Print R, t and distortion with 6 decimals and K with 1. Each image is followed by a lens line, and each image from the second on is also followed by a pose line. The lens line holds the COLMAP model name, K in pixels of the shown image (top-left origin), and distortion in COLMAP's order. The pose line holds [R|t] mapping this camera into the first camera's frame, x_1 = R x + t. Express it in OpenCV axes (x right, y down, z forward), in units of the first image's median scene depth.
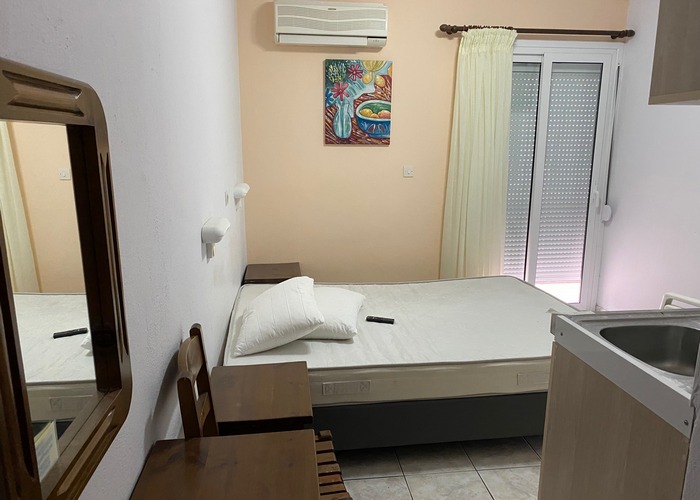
lens RADIAL K [[535.2, 0, 354.4], [0, 535.2, 267.1], [0, 0, 1]] dist [0.041957, -0.042097]
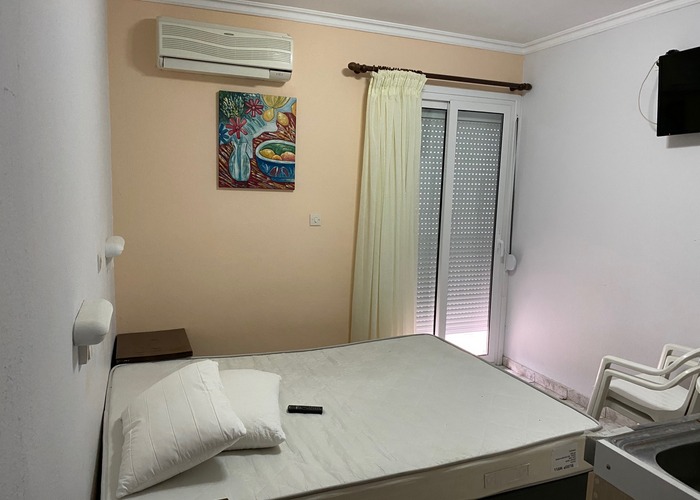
lens RADIAL K [[535.2, 0, 356.0], [0, 535.2, 257.2], [0, 0, 1]] dist [0.041957, -0.042097]
pose [[0.967970, -0.010357, 0.250853, -0.059509], [0.029854, 0.996808, -0.074041, -0.051464], [-0.249286, 0.079159, 0.965189, 0.138925]]
